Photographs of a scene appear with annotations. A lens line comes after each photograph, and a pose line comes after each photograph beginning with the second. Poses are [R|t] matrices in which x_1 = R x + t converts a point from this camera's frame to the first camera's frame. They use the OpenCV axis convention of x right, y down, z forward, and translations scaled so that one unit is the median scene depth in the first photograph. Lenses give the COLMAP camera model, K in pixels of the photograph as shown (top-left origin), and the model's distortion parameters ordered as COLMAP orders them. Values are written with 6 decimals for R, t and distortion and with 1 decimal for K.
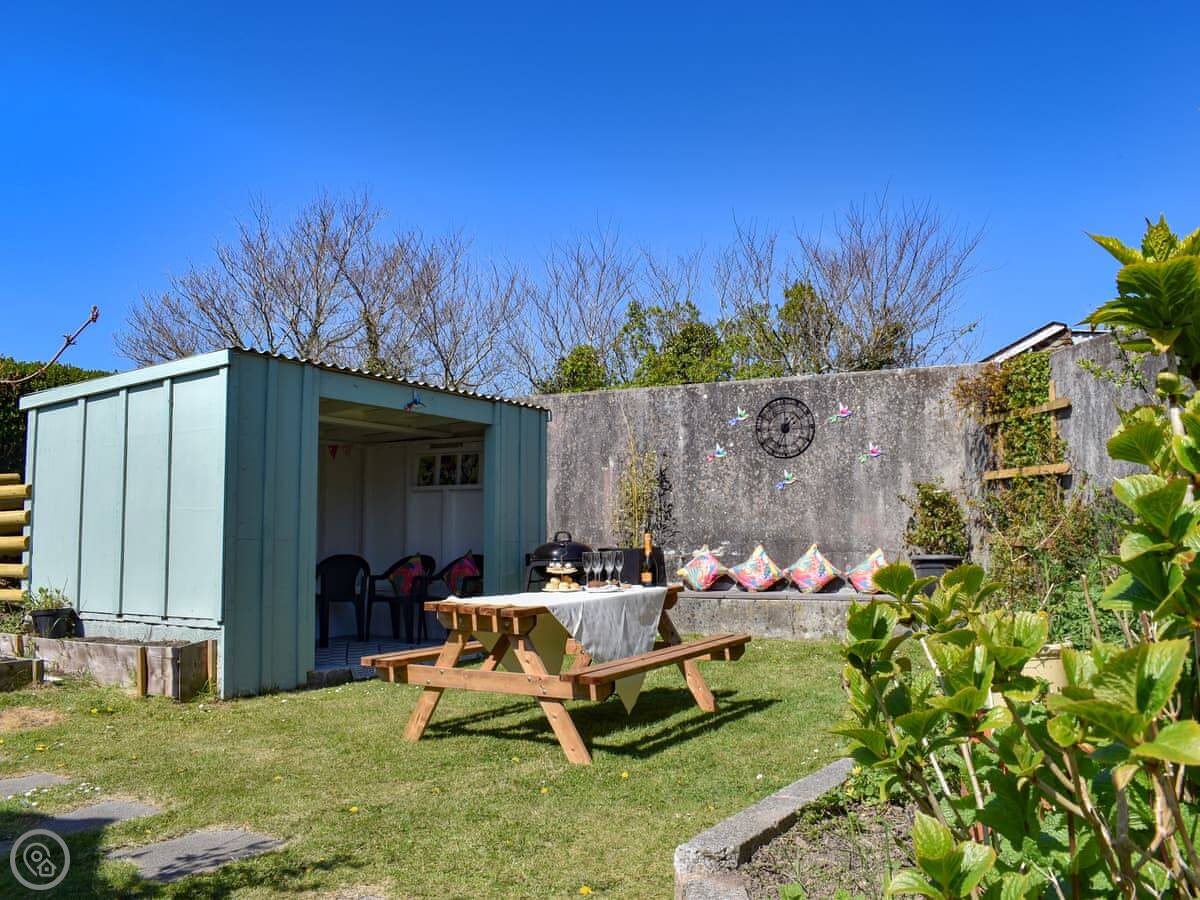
lens RADIAL K [[1101.6, 0, 548.1], [0, 1101.6, 422.0], [0, 0, 1]] dist [-0.056268, 0.031228]
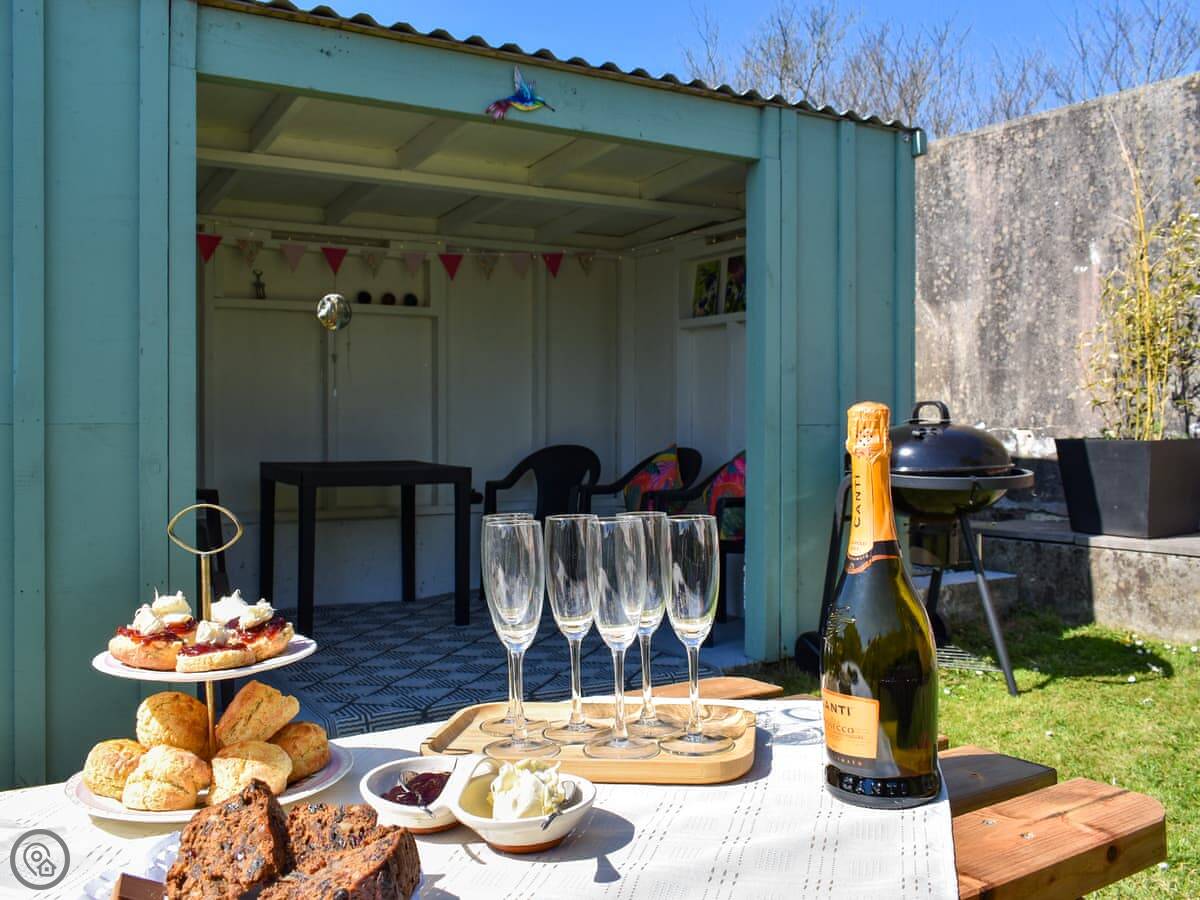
lens RADIAL K [[1101.6, 0, 548.1], [0, 1101.6, 422.0], [0, 0, 1]] dist [-0.056268, 0.031228]
pose [[0.885323, 0.004357, -0.464956, 0.066477], [0.048034, 0.993749, 0.100773, 0.049497], [0.462489, -0.111550, 0.879580, 0.478215]]
